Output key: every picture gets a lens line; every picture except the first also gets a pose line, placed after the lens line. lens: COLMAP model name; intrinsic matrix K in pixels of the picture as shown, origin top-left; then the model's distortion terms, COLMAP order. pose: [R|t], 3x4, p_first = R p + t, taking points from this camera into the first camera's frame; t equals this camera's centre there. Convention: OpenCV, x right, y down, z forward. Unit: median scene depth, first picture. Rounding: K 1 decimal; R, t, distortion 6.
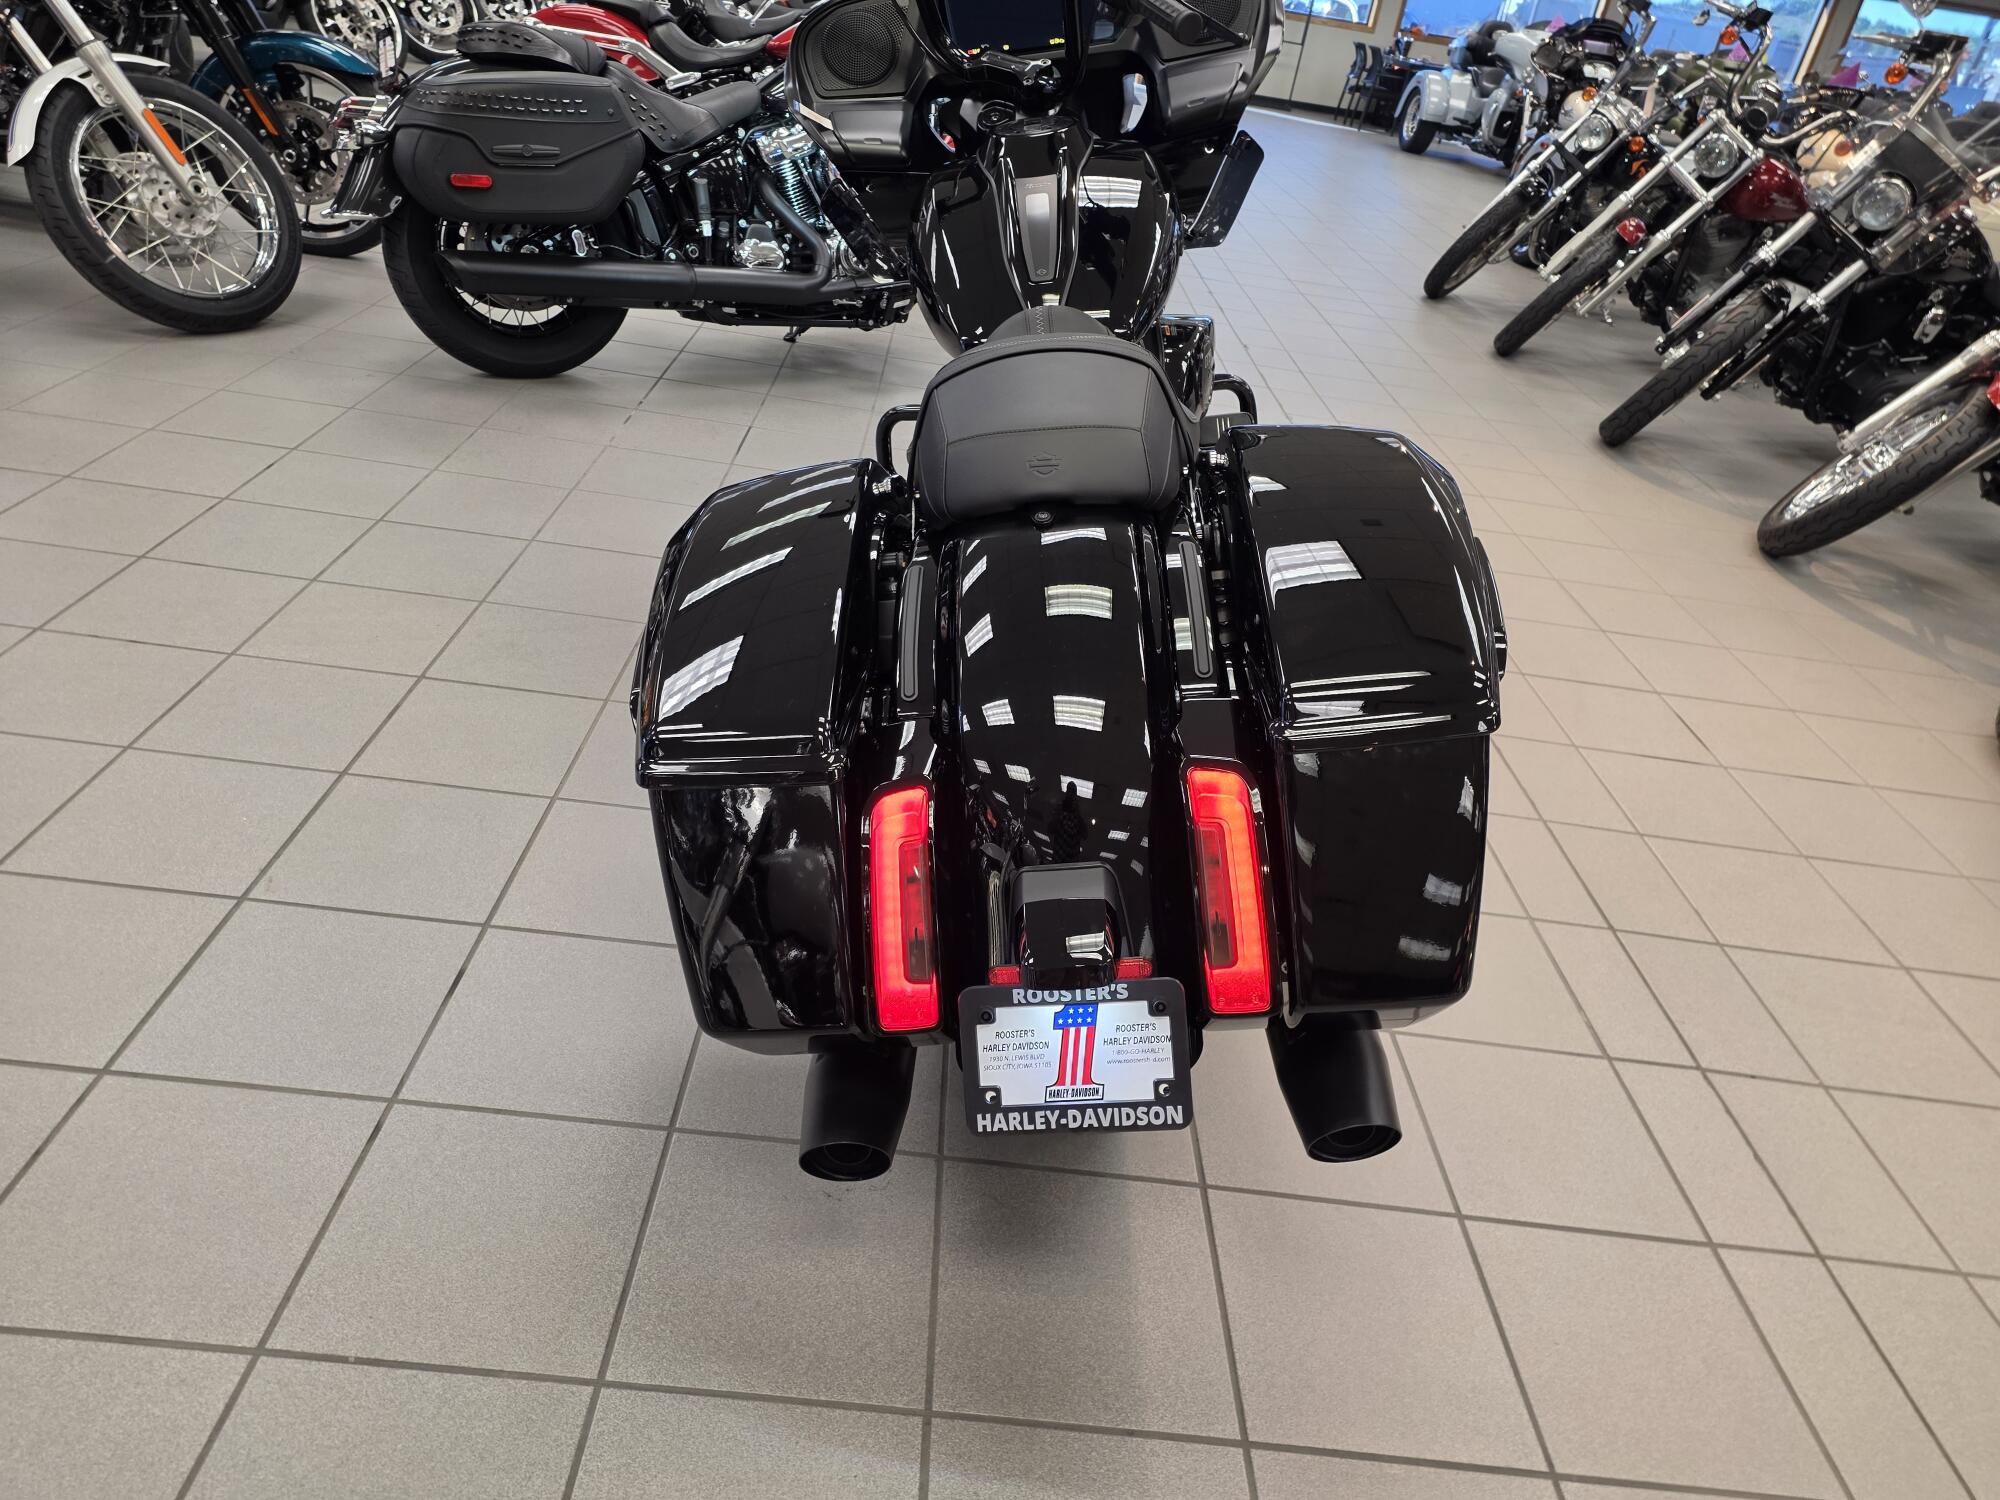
lens RADIAL K [[1319.0, 0, 988.0], [0, 1319.0, 741.8], [0, 0, 1]] dist [0.037990, -0.028905]
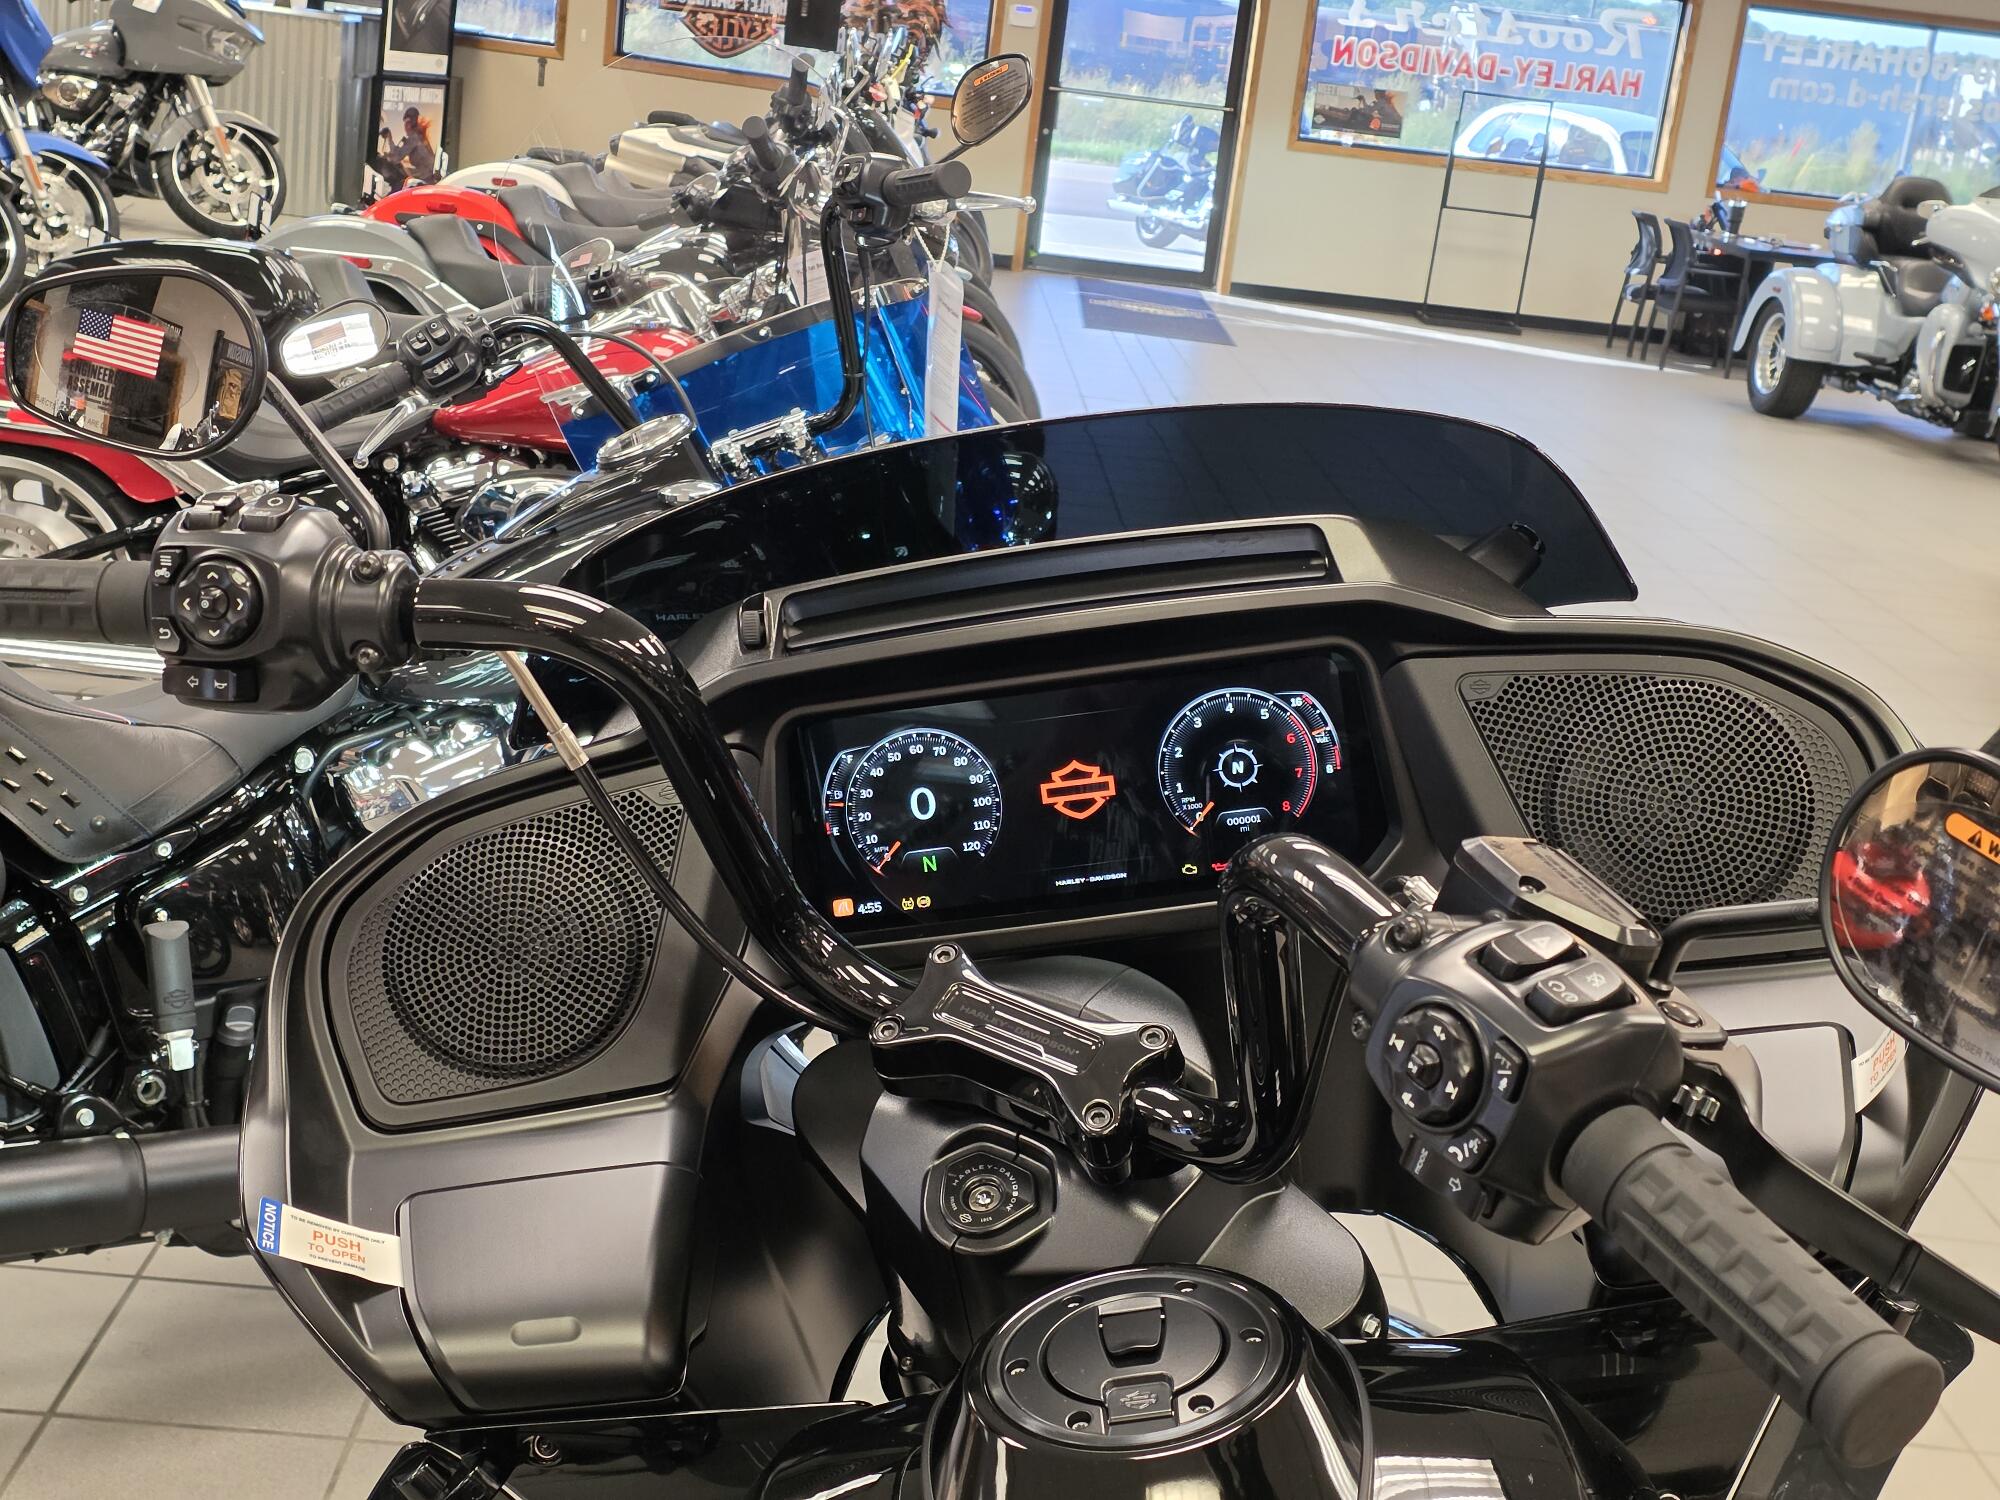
lens RADIAL K [[2636.0, 0, 1005.2], [0, 2636.0, 704.1], [0, 0, 1]] dist [0.040189, 0.000000]
pose [[0.999233, -0.032338, 0.022069, 0.000240], [0.037214, 0.959629, -0.278795, -0.281853], [-0.012163, 0.279403, 0.960097, 0.291978]]
